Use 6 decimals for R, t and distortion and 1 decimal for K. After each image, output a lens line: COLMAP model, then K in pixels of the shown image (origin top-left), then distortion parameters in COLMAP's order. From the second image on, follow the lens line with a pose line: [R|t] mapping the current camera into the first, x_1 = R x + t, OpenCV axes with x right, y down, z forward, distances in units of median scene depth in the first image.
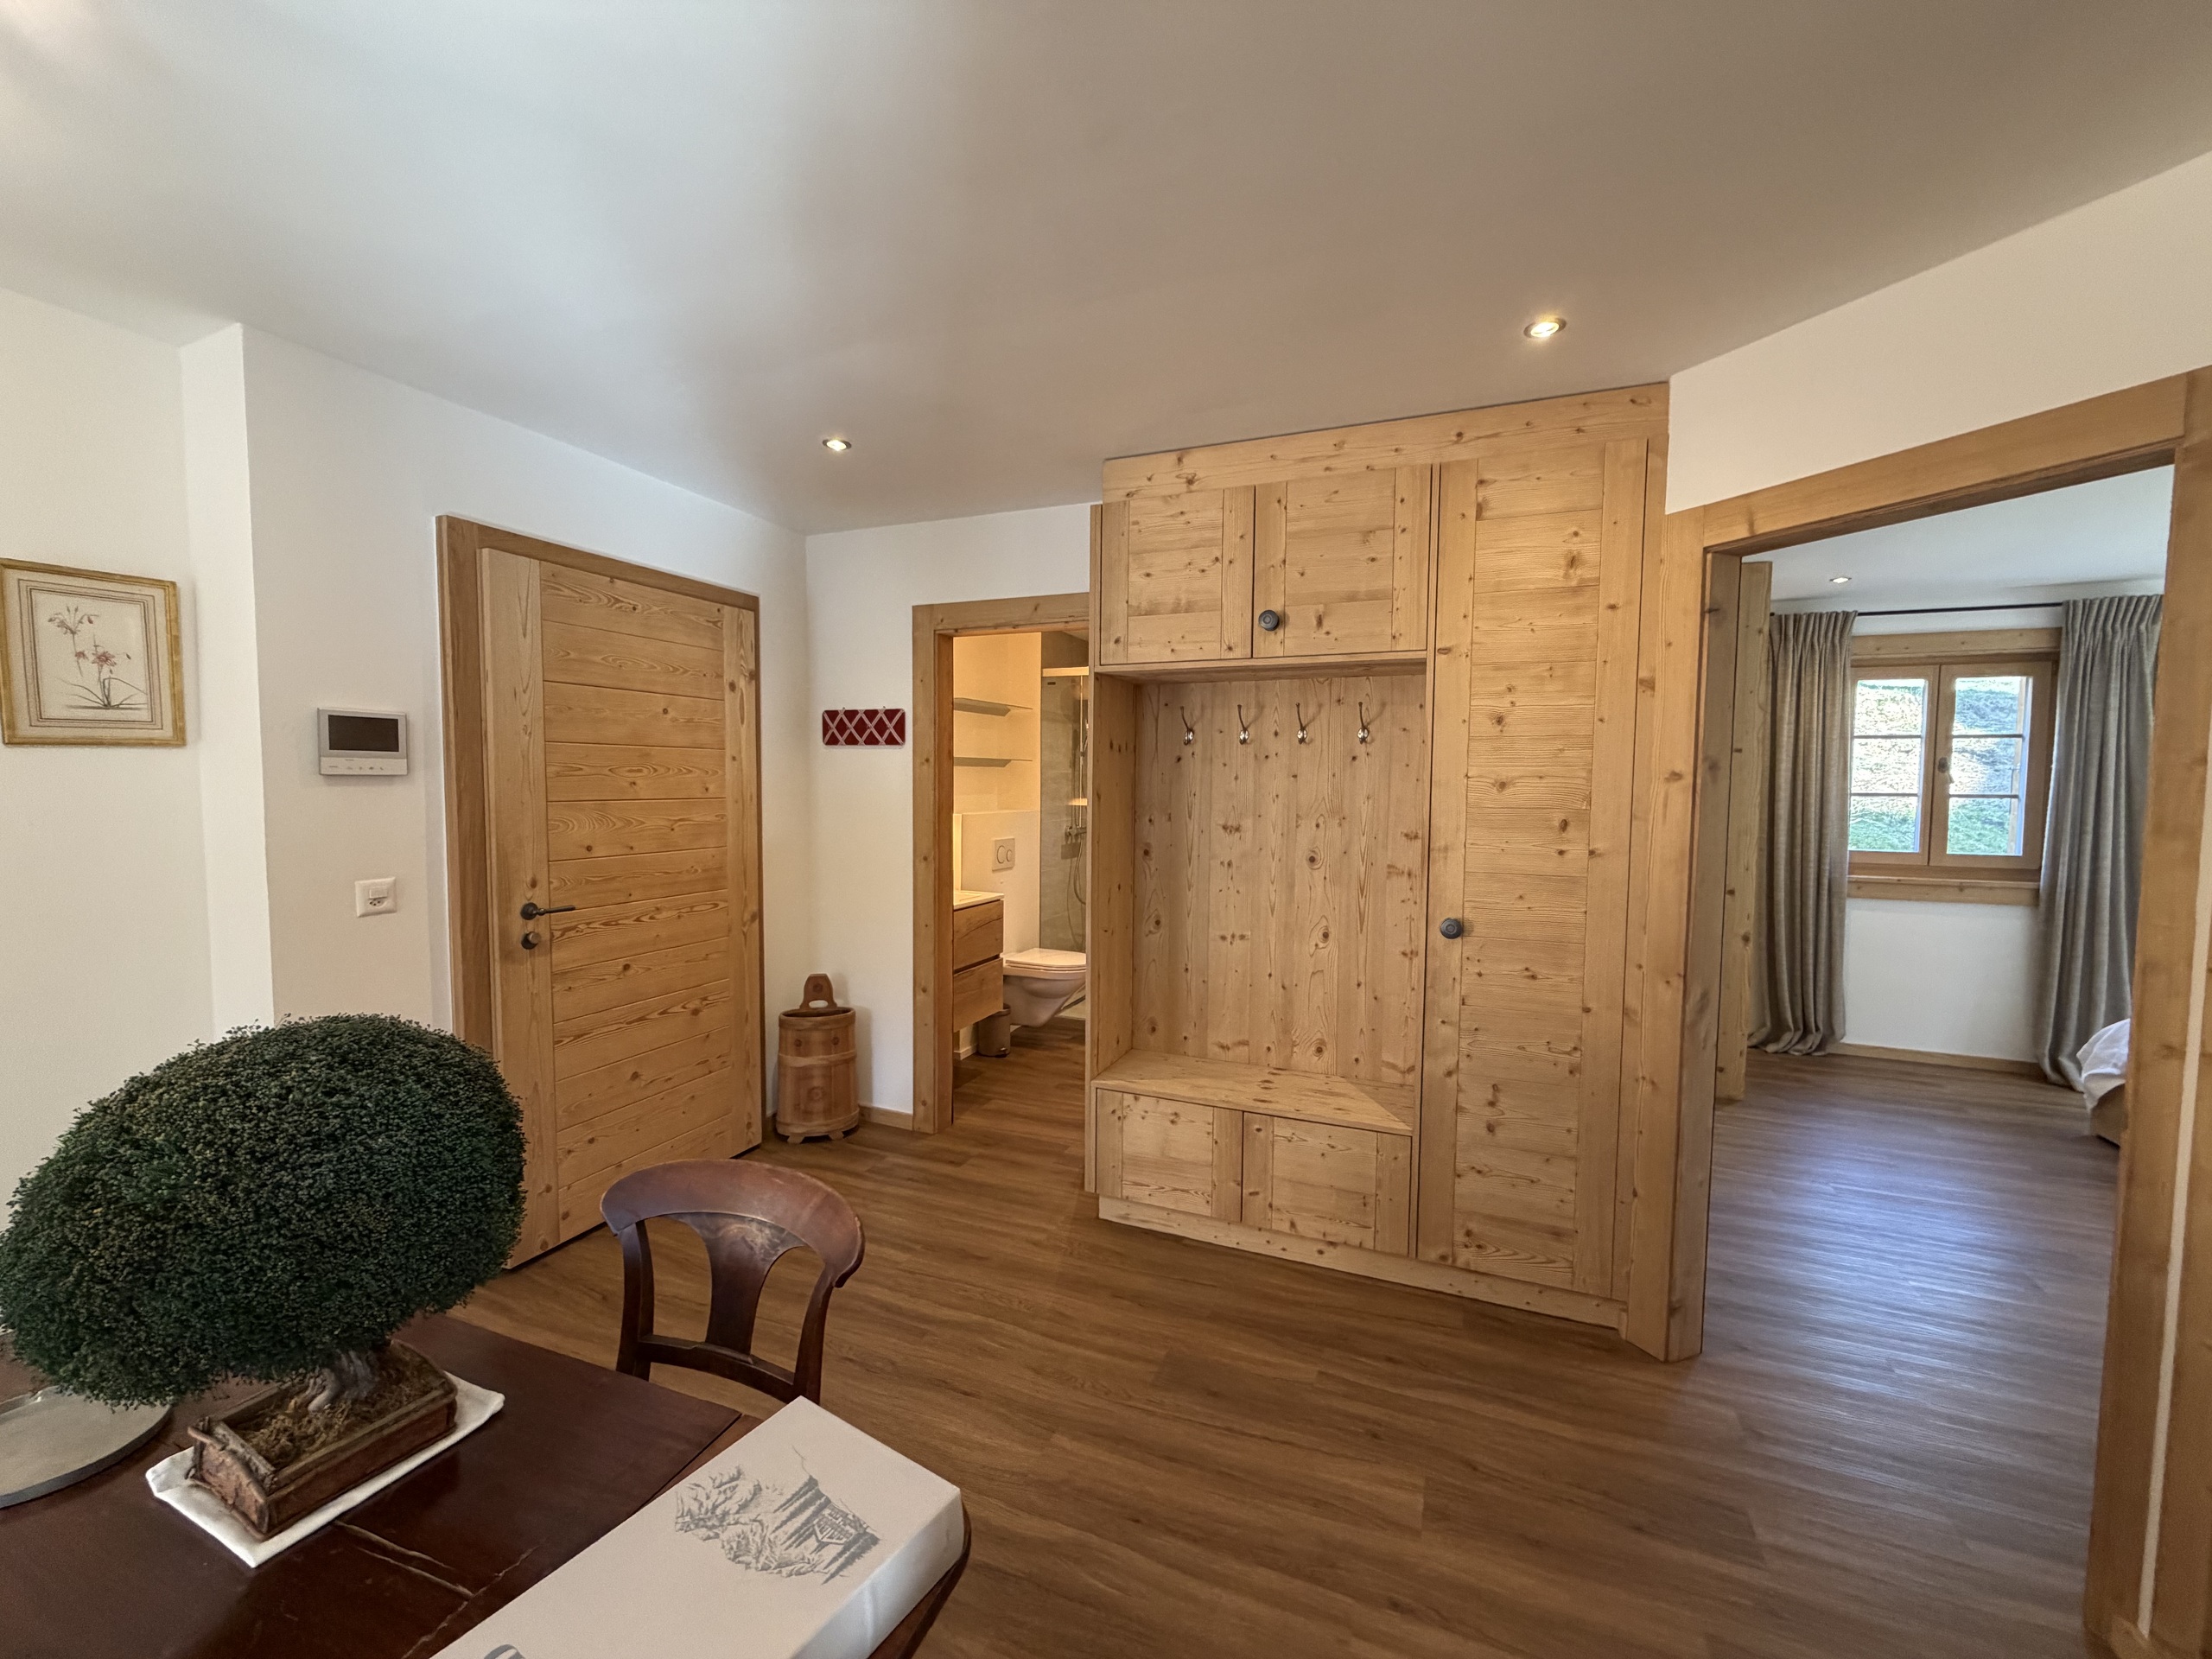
lens RADIAL K [[876.8, 0, 1102.3], [0, 876.8, 828.3], [0, 0, 1]] dist [-0.001379, 0.000001]
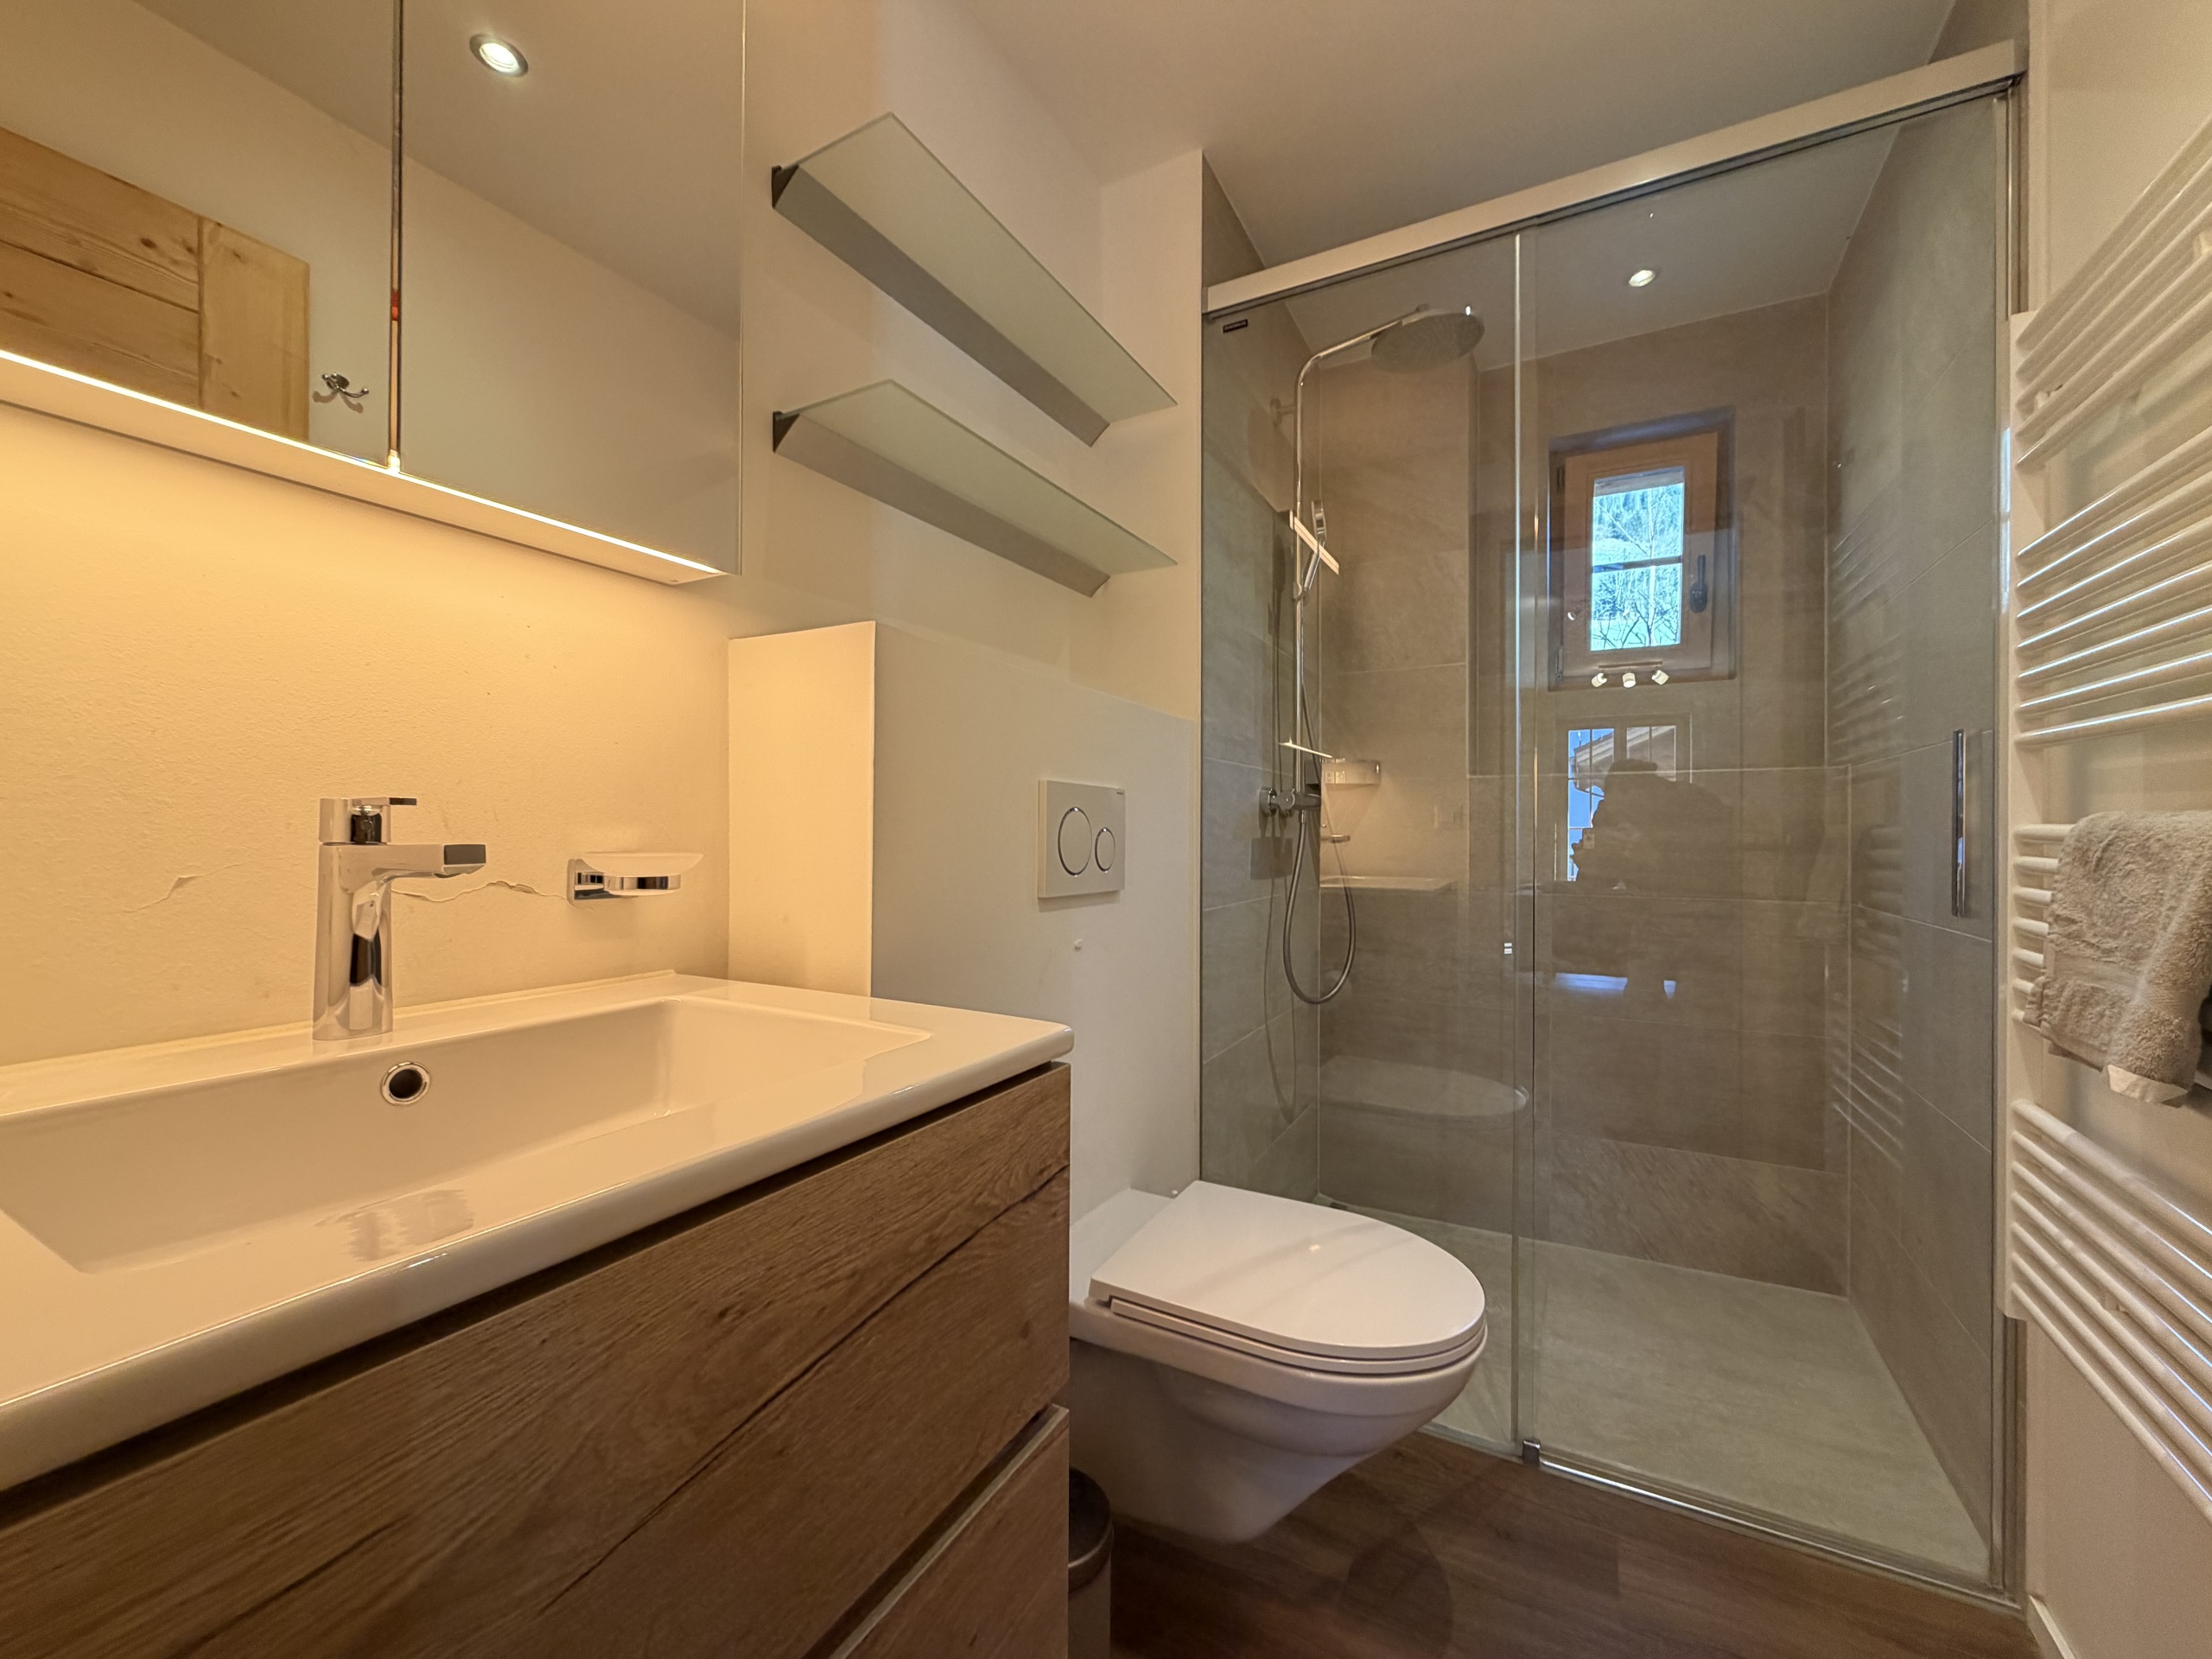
lens RADIAL K [[876.8, 0, 1109.8], [0, 876.8, 827.9], [0, 0, 1]] dist [-0.001379, 0.000001]
pose [[0.993227, -0.005583, -0.116059, -0.116391], [-0.000819, 0.998484, -0.055035, 0.065051], [0.116191, 0.054757, 0.991716, 1.179048]]
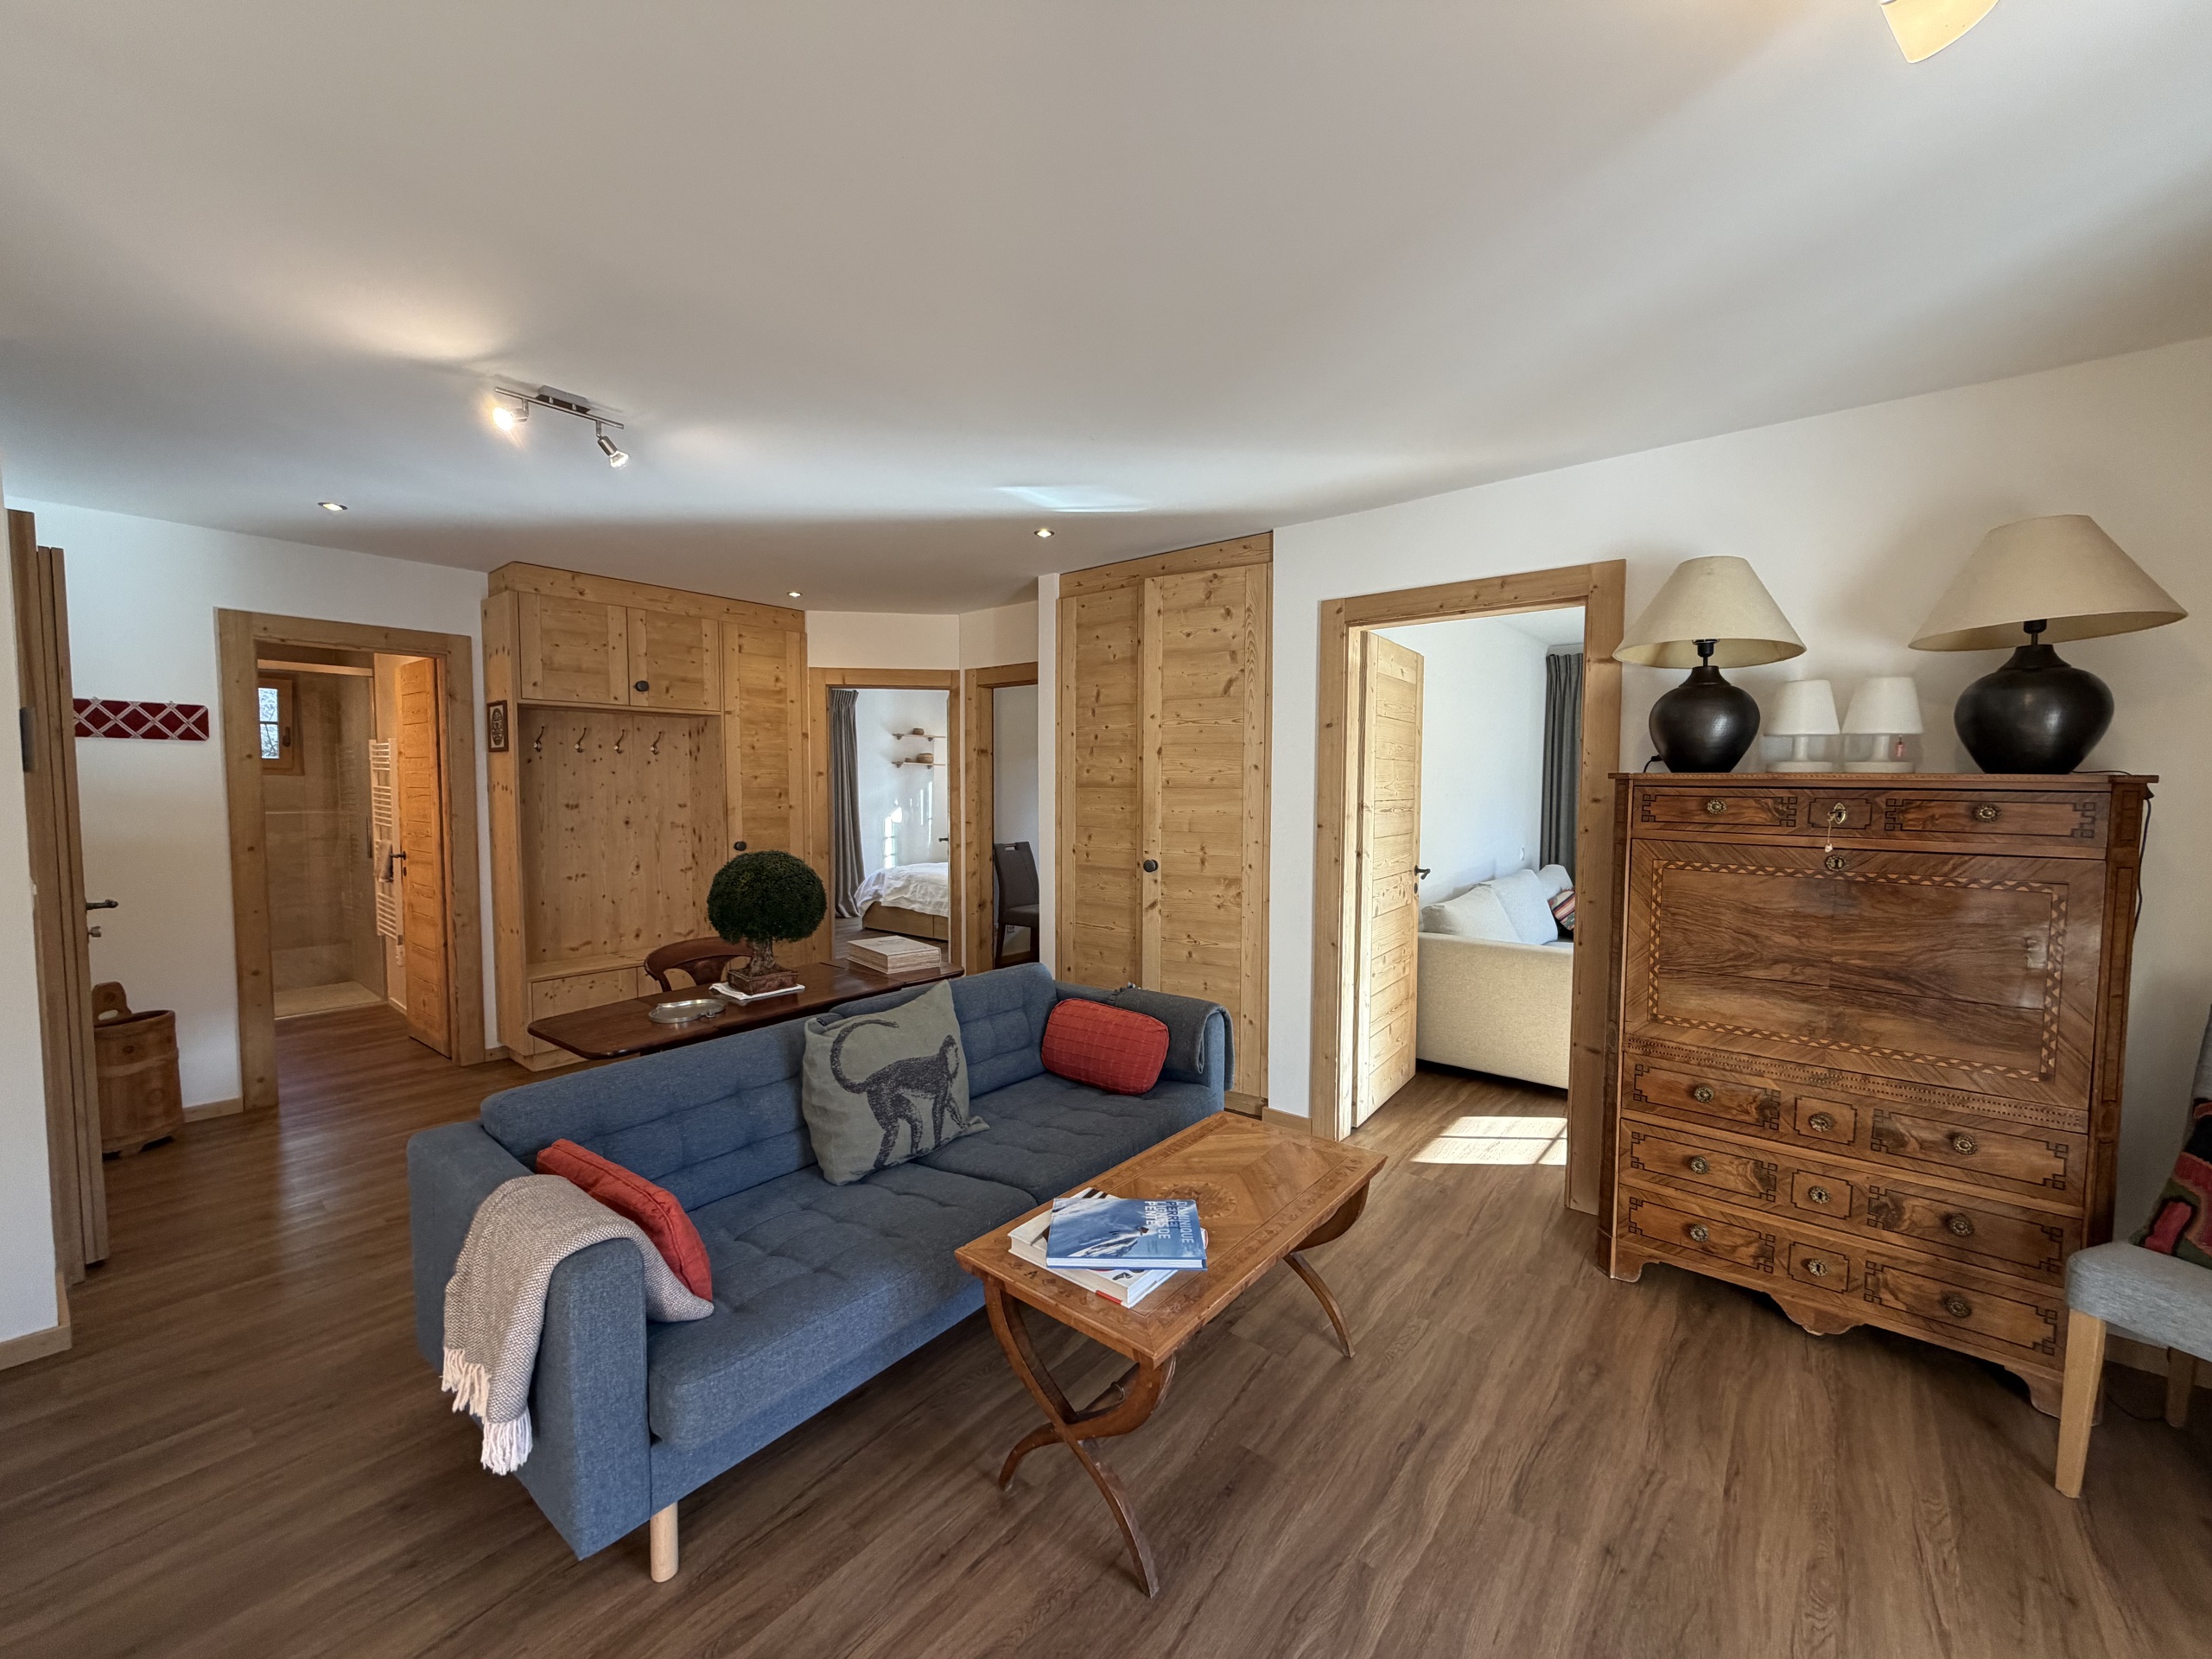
lens RADIAL K [[876.8, 0, 1100.8], [0, 876.8, 826.1], [0, 0, 1]] dist [-0.001379, 0.000001]
pose [[0.290461, -0.056467, 0.955219, -1.059228], [0.050541, 0.997769, 0.043614, 0.014658], [-0.955551, 0.035610, 0.292667, -0.343479]]
